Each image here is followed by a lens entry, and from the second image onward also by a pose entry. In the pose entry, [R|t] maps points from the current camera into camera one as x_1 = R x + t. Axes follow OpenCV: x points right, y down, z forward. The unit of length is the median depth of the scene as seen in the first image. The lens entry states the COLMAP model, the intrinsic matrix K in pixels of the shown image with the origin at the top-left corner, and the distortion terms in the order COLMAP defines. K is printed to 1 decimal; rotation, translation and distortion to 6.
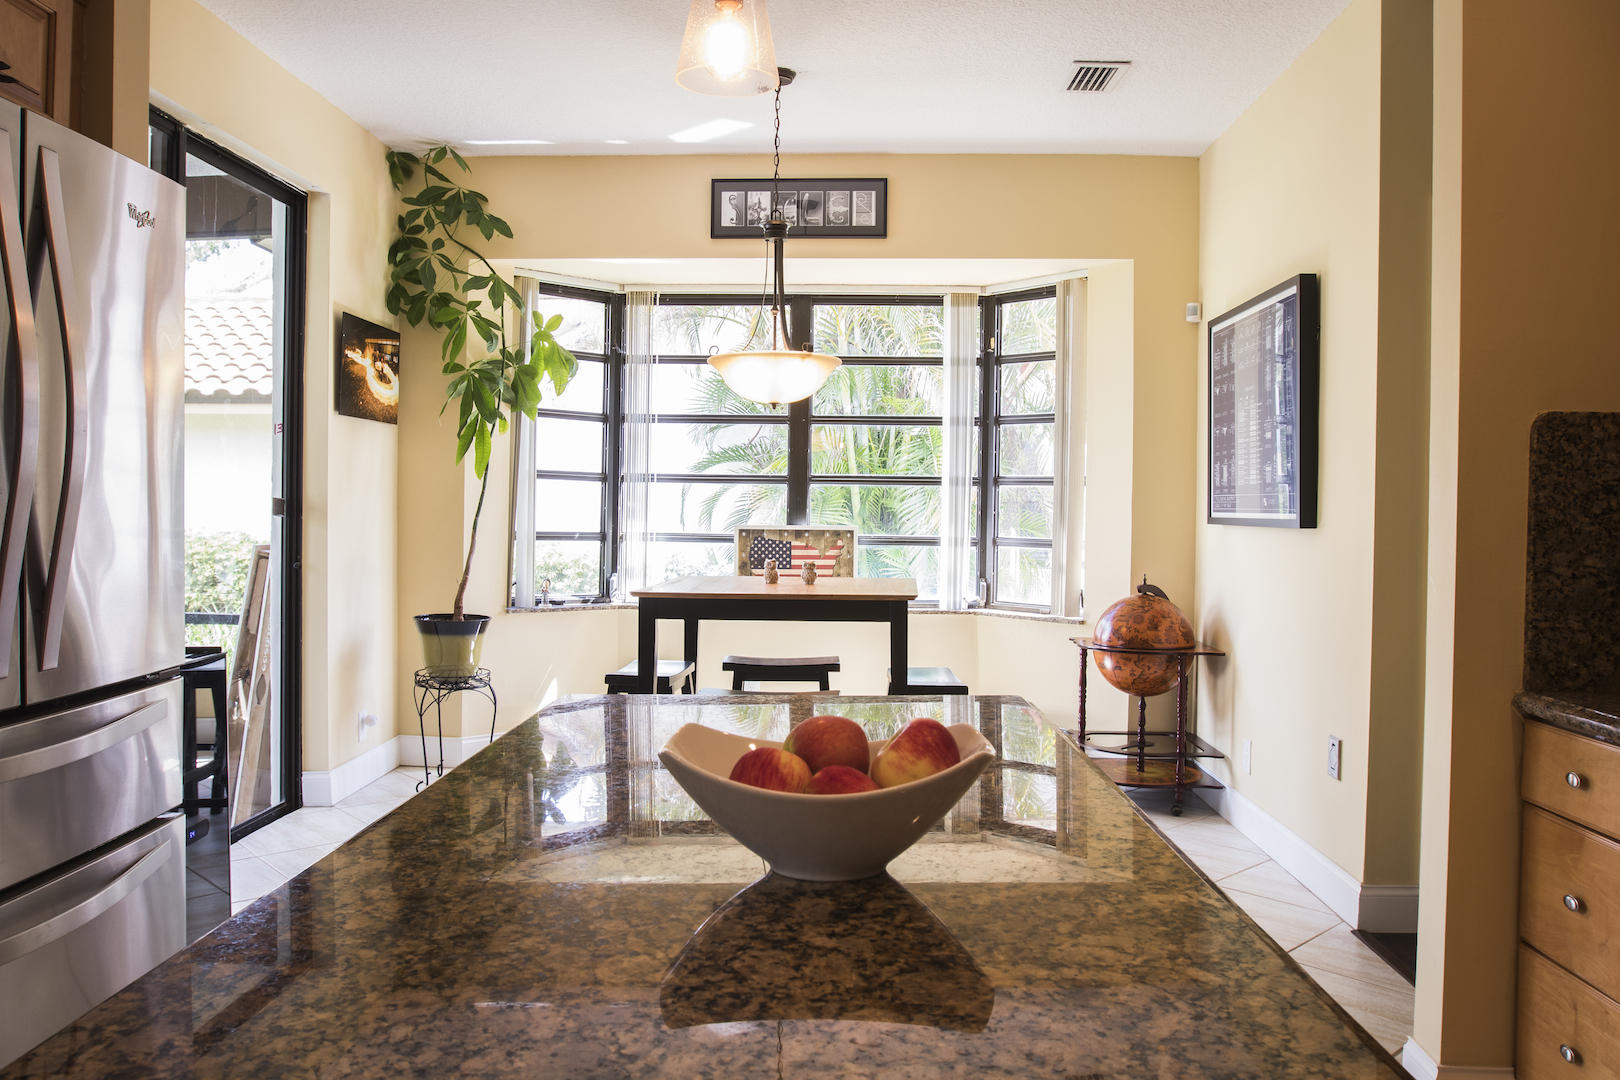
lens RADIAL K [[1189.8, 0, 798.4], [0, 1189.8, 530.7], [0, 0, 1]] dist [-0.066287, 0.004187]
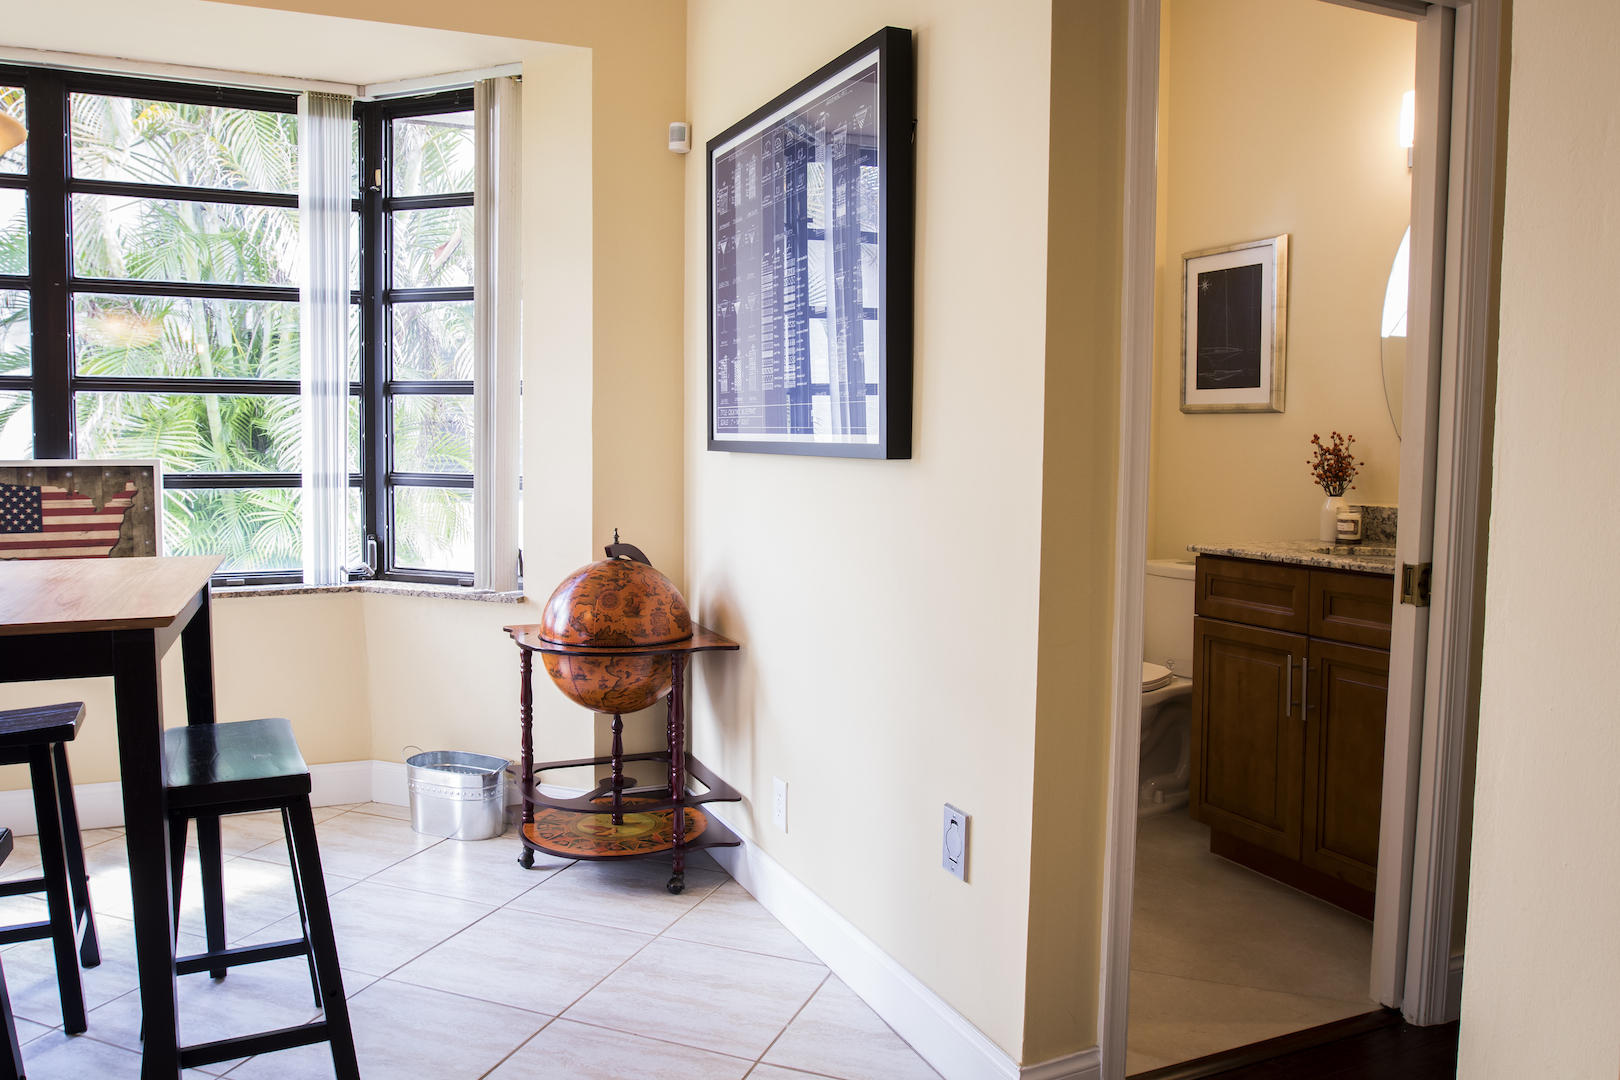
lens RADIAL K [[1189.8, 0, 796.2], [0, 1189.8, 528.9], [0, 0, 1]] dist [-0.066287, 0.004187]
pose [[0.893294, -0.037566, 0.447901, 0.081547], [0.009201, 0.997821, 0.065339, -0.004811], [-0.449379, -0.054246, 0.891693, 0.344410]]
